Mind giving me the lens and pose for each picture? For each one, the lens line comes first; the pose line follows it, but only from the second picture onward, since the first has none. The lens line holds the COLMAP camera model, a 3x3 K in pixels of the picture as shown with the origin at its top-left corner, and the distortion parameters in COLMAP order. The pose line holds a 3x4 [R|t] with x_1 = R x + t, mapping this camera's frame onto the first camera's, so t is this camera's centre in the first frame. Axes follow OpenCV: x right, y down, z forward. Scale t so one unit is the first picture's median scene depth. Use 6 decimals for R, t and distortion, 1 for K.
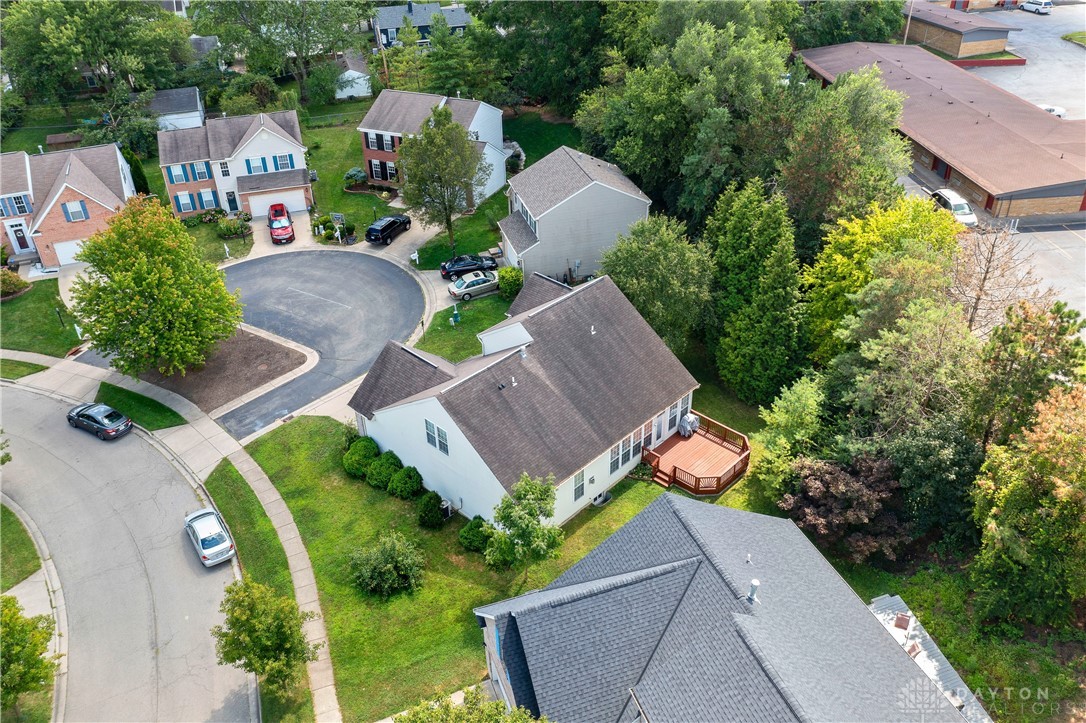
lens RADIAL K [[873.8, 0, 544.1], [0, 873.8, 360.4], [0, 0, 1]] dist [-0.002239, -0.002686]
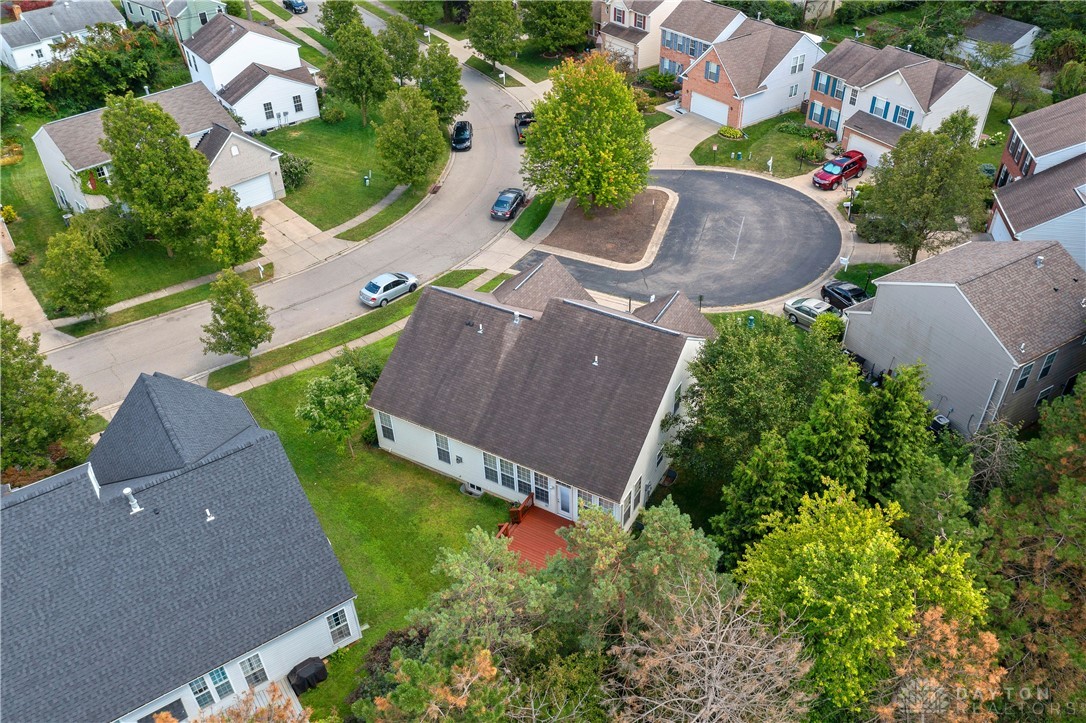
lens RADIAL K [[873.8, 0, 544.0], [0, 873.8, 362.7], [0, 0, 1]] dist [-0.002239, -0.002686]
pose [[0.241801, 0.600818, -0.761938, 0.451673], [-0.511409, 0.746235, 0.426140, -0.240962], [0.824617, 0.286621, 0.487704, 0.356855]]
